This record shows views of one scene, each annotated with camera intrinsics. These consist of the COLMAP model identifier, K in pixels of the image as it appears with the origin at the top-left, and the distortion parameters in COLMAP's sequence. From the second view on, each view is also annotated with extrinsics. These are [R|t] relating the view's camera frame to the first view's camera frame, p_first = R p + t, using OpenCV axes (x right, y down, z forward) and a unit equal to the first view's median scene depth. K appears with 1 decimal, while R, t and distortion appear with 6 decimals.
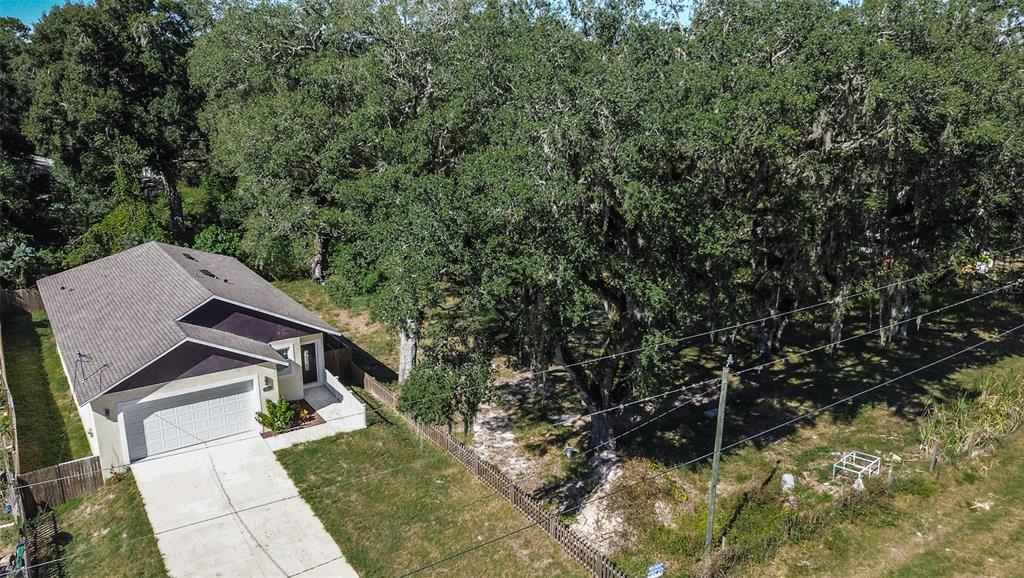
lens RADIAL K [[740.4, 0, 511.6], [0, 740.4, 309.0], [0, 0, 1]] dist [0.043089, -0.002497]
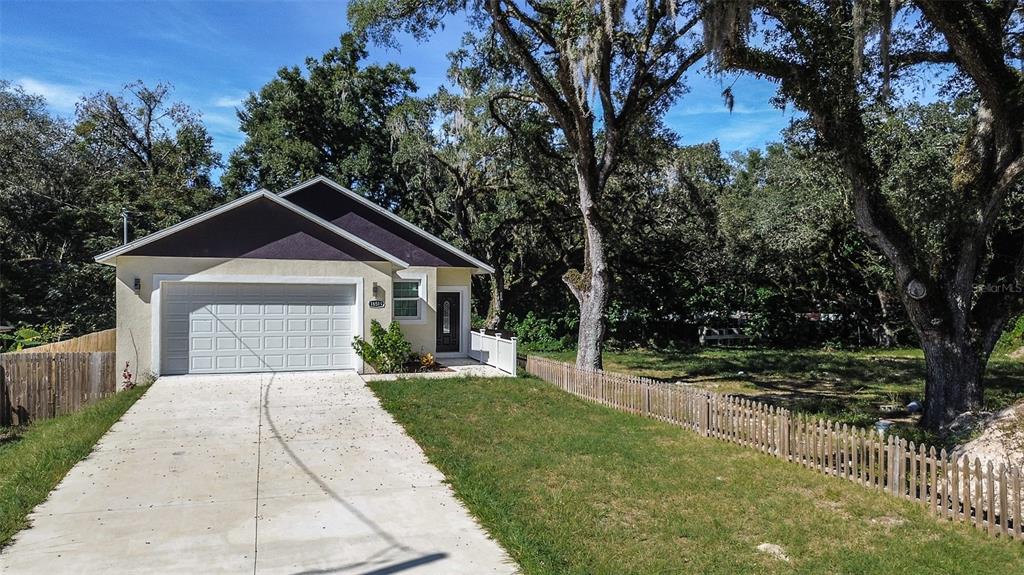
lens RADIAL K [[761.8, 0, 512.0], [0, 761.8, 287.5], [0, 0, 1]] dist [0.053980, -0.001432]
pose [[0.965623, 0.004800, -0.259904, -0.035216], [-0.075197, 0.962240, -0.261610, 0.261581], [0.248834, 0.272160, 0.929522, 0.396472]]
